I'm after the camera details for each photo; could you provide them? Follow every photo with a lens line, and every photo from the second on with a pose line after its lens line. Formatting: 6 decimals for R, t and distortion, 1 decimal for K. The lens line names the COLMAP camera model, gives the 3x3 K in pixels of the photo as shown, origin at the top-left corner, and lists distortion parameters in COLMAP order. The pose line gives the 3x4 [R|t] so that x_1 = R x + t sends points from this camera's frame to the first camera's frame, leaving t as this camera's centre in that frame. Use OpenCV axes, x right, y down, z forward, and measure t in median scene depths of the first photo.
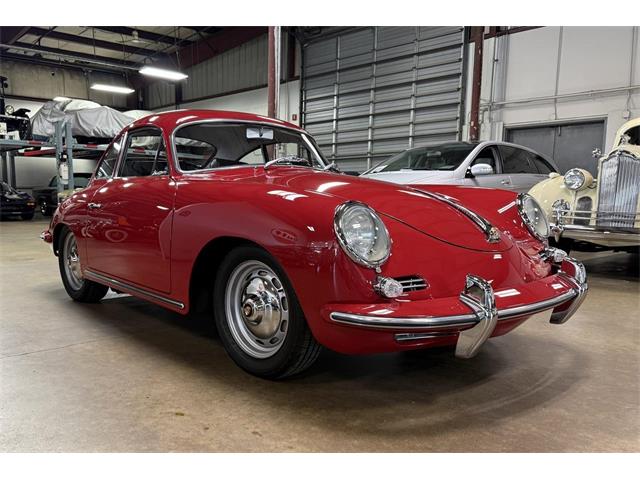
lens RADIAL K [[553.6, 0, 281.4], [0, 553.6, 246.7], [0, 0, 1]] dist [0.080776, -0.129365]
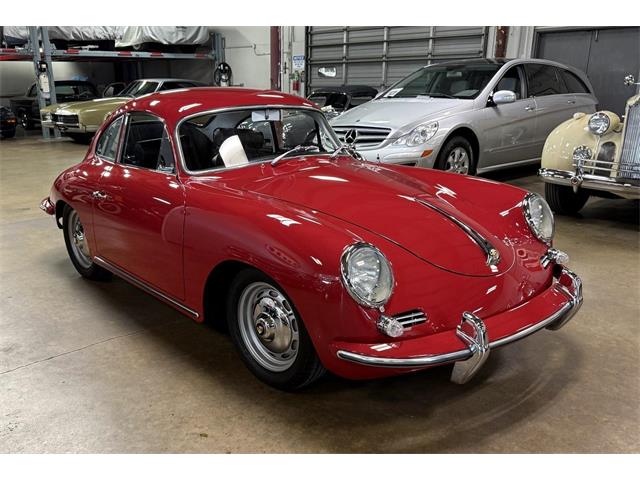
lens RADIAL K [[602.7, 0, 286.7], [0, 602.7, 257.7], [0, 0, 1]] dist [0.106057, -0.194944]
pose [[0.999858, -0.016489, -0.003429, -0.003327], [0.016839, 0.982328, 0.186409, -0.208410], [0.000295, -0.186440, 0.982466, -0.103884]]
